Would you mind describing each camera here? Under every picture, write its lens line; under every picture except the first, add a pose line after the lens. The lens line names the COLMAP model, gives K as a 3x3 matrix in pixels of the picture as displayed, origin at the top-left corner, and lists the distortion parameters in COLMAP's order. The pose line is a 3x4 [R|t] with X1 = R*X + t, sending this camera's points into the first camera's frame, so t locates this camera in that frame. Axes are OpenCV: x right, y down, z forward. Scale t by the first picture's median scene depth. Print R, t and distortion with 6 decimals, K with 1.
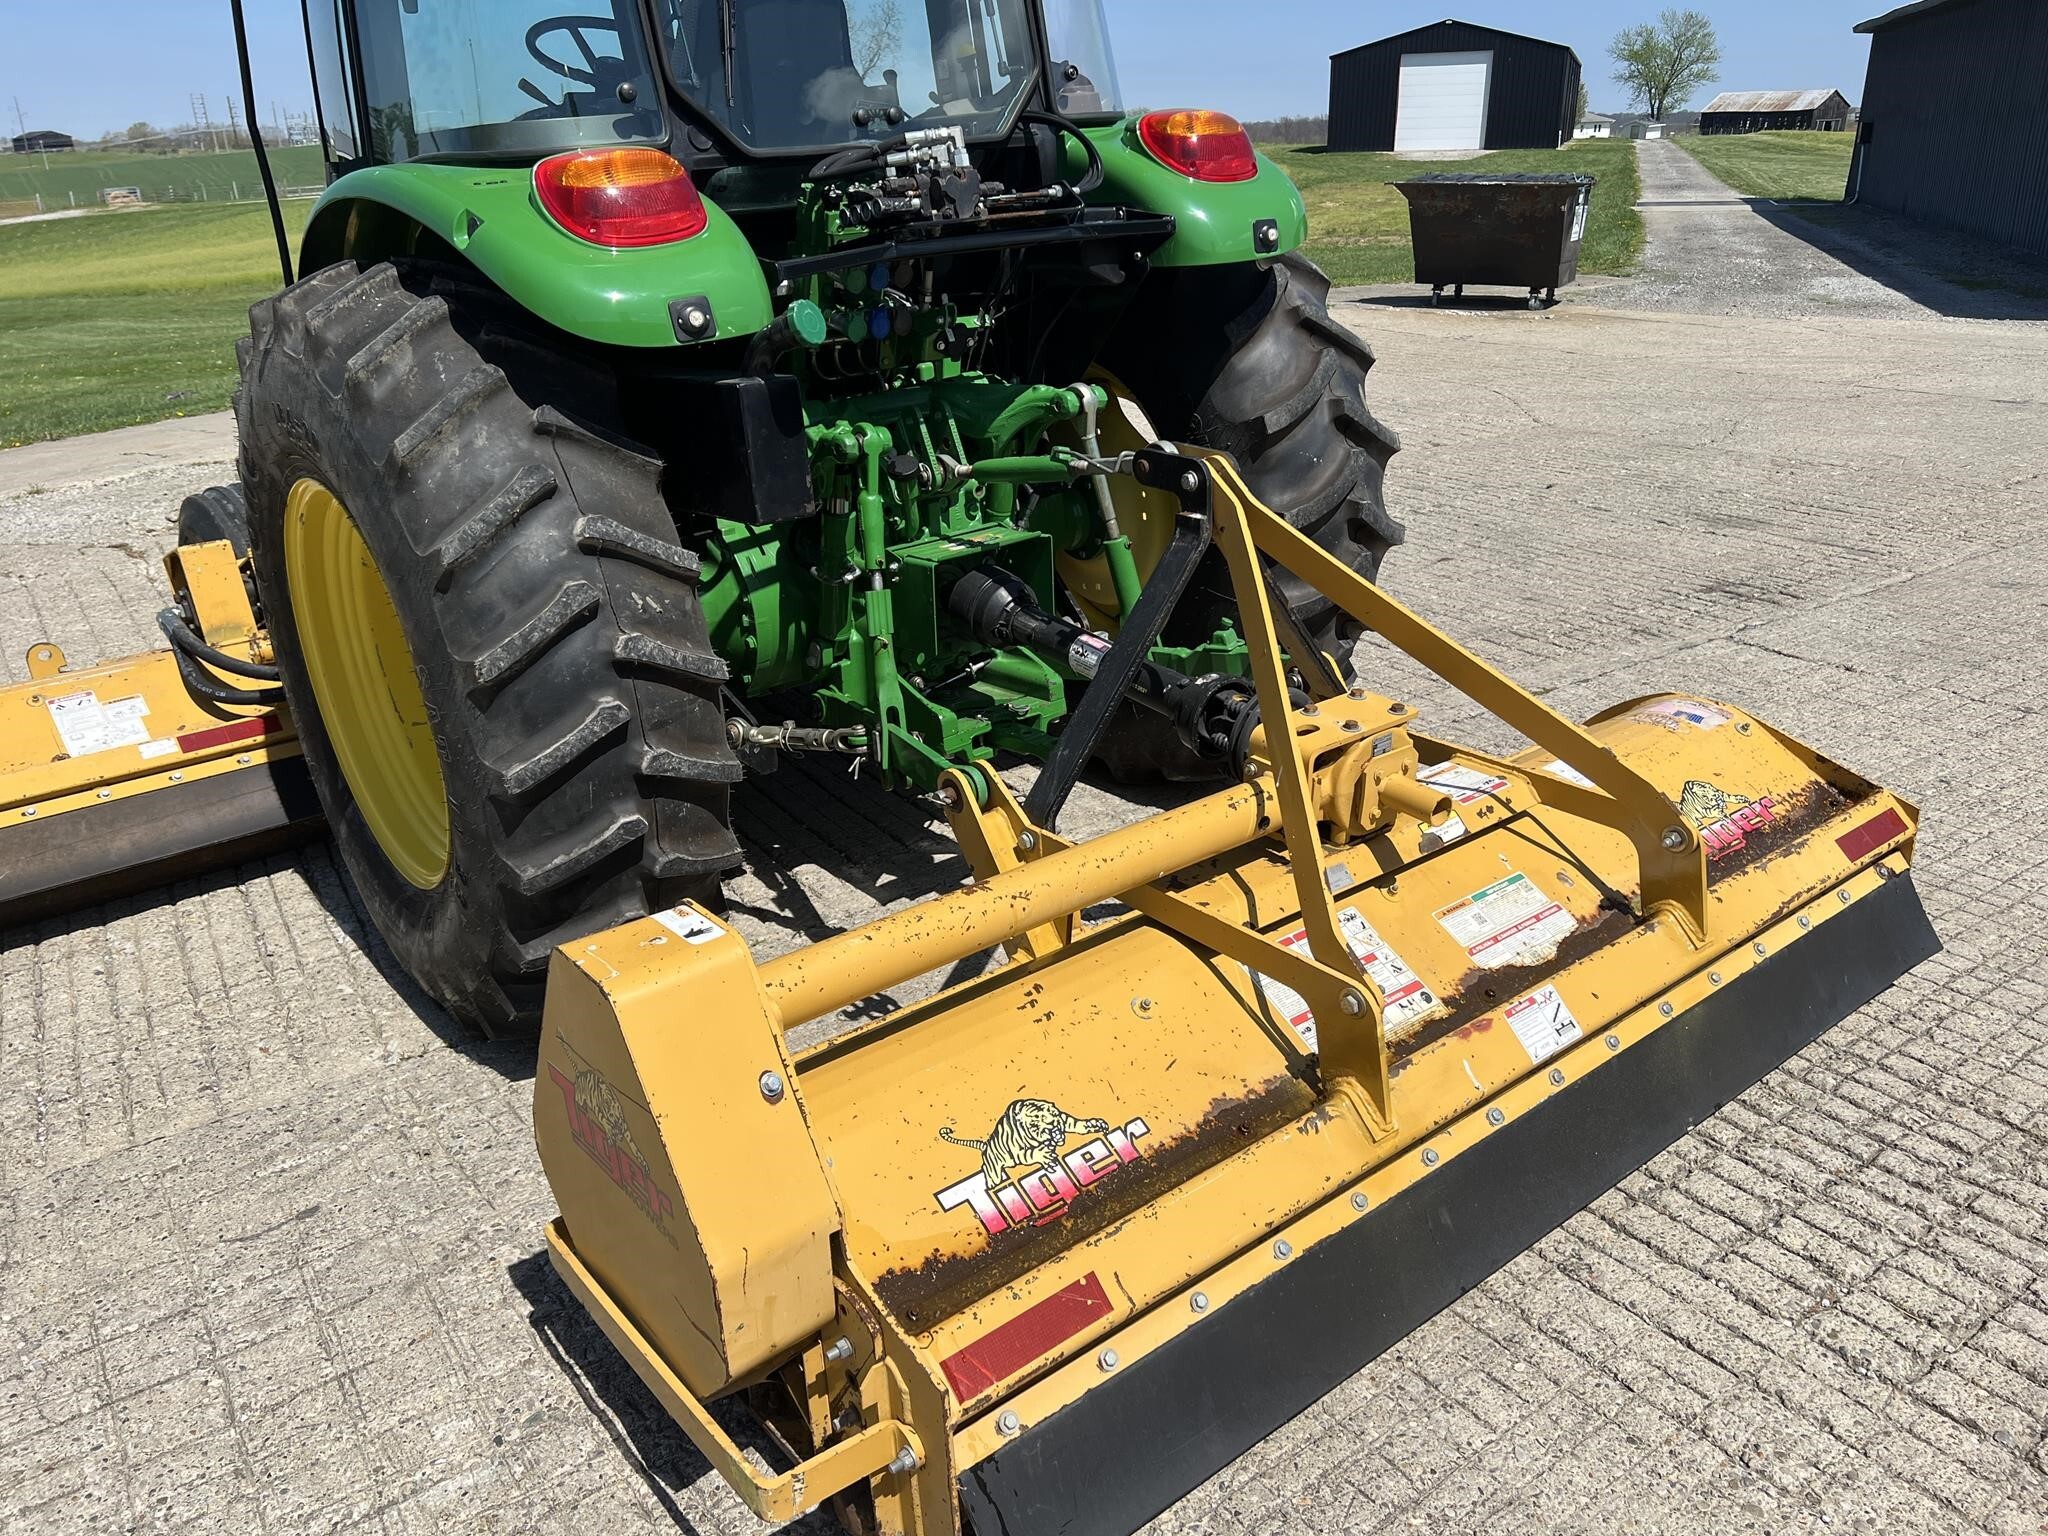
lens RADIAL K [[1533.8, 0, 1026.2], [0, 1533.8, 778.3], [0, 0, 1]] dist [0.053824, -0.058749]
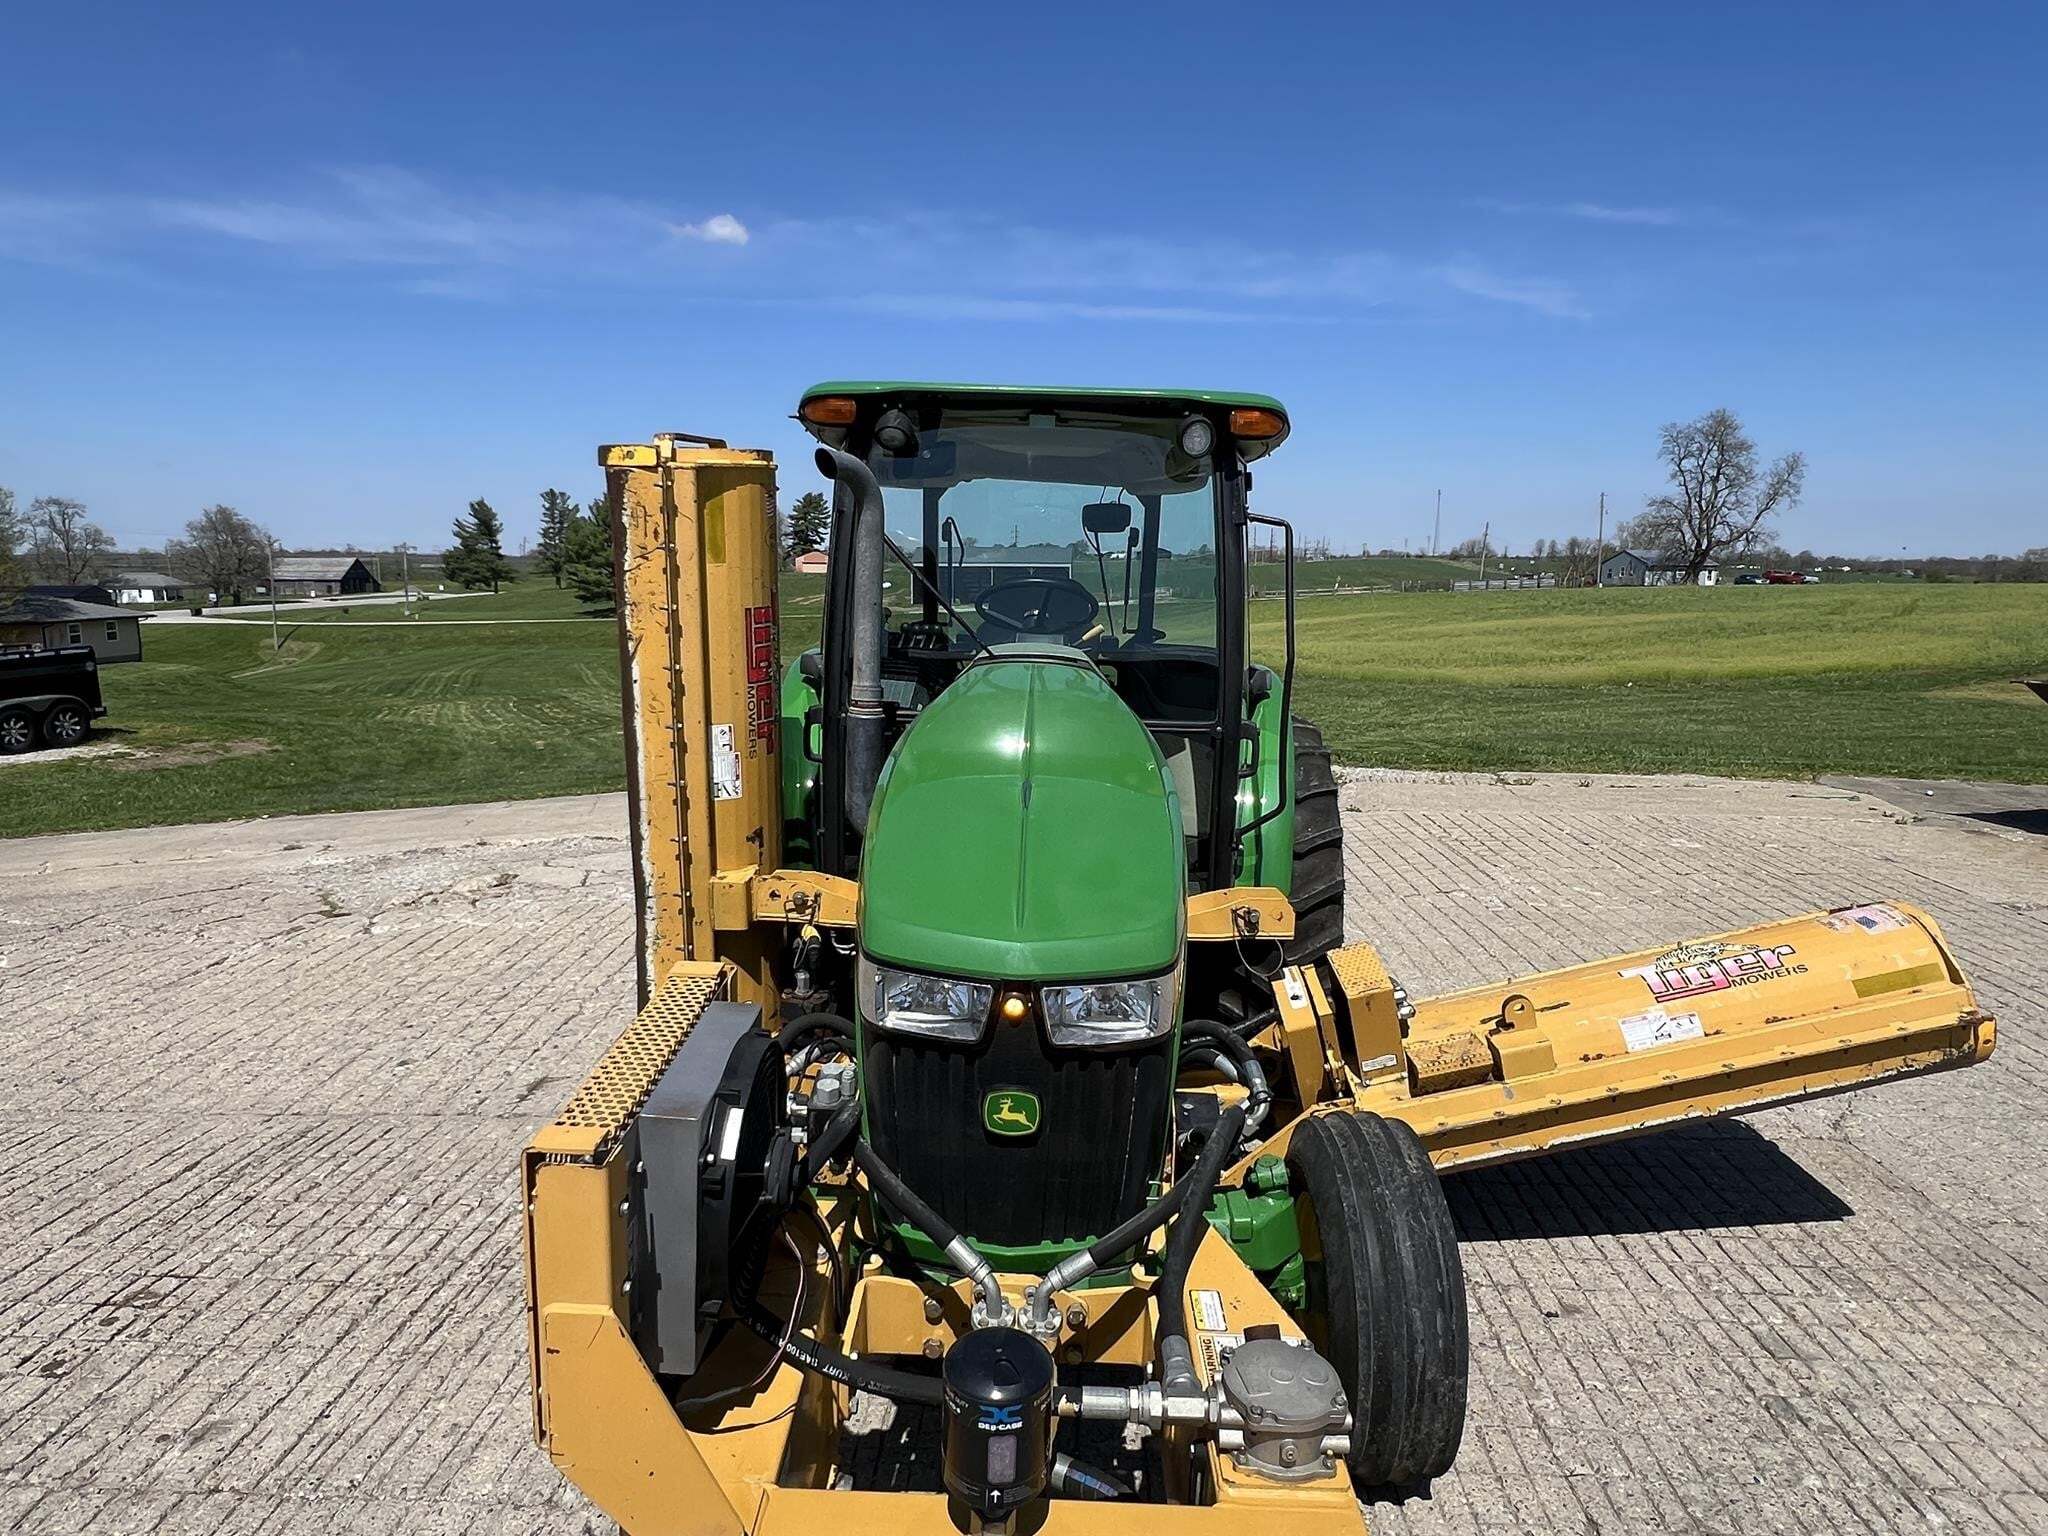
lens RADIAL K [[1236.1, 0, 1012.4], [0, 1236.1, 783.7], [0, 0, 1]] dist [-0.004478, 0.001649]
pose [[0.796701, 0.130547, -0.590106, 0.079113], [-0.251098, 0.959633, -0.126710, -0.050122], [0.549744, 0.249124, 0.797320, 0.092483]]
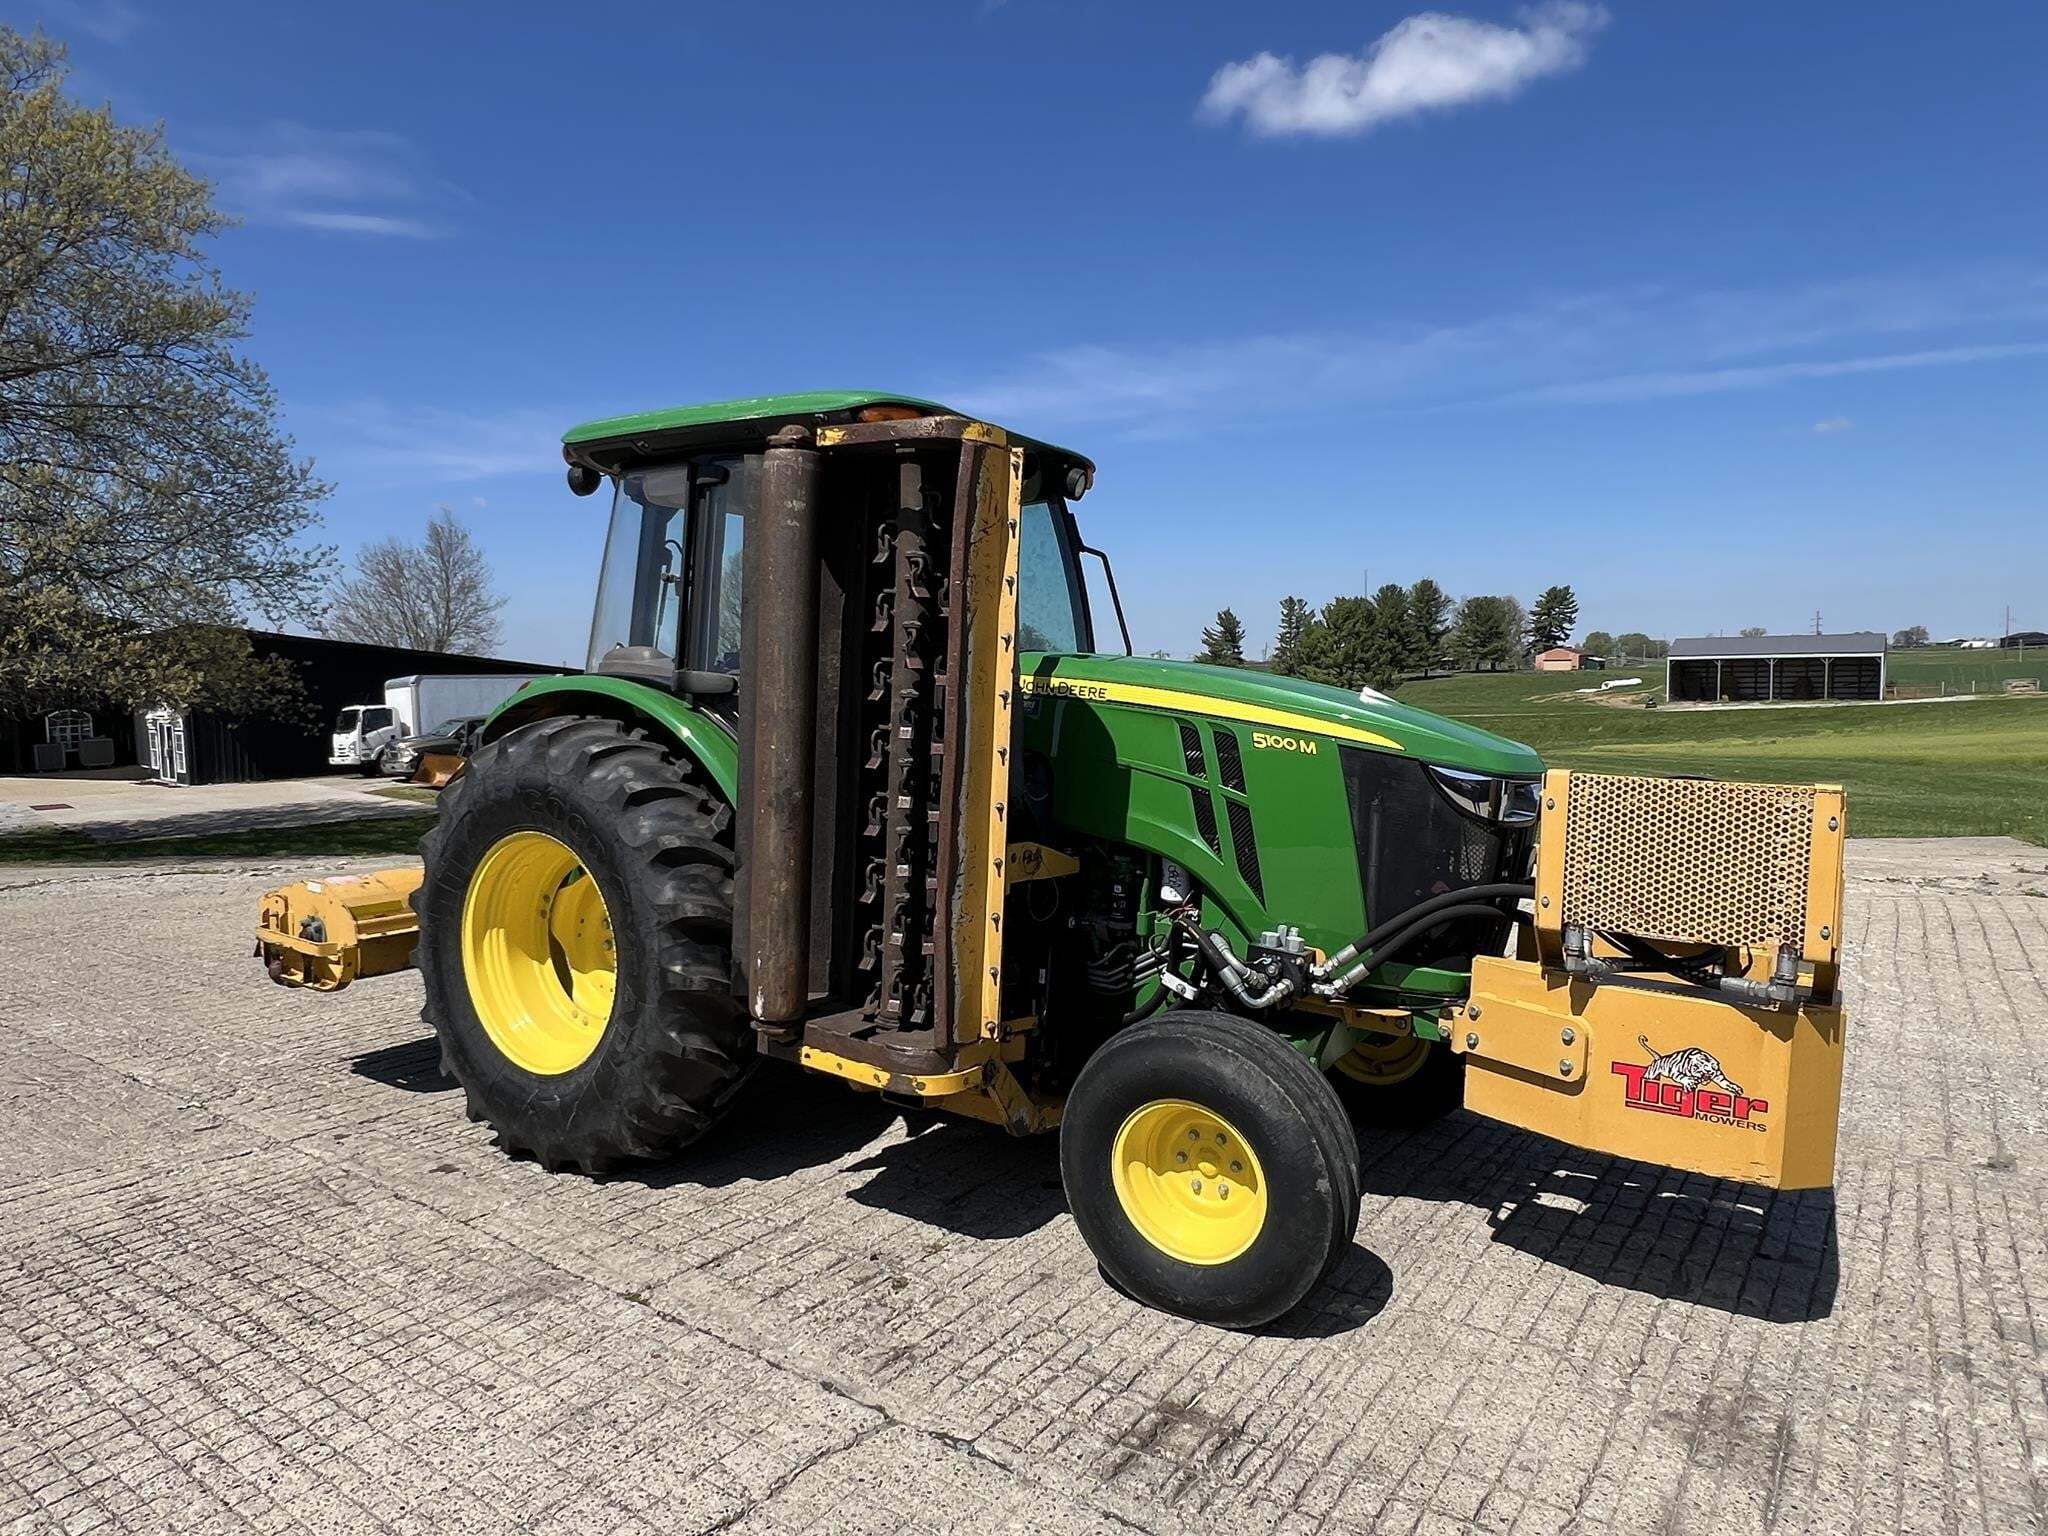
lens RADIAL K [[1236.1, 0, 1007.8], [0, 1236.1, 771.3], [0, 0, 1]] dist [-0.004478, 0.001649]
pose [[0.337773, 0.091713, -0.936749, 0.122578], [-0.351008, 0.935720, -0.034955, -0.045489], [0.873329, 0.340613, 0.348253, 0.101551]]
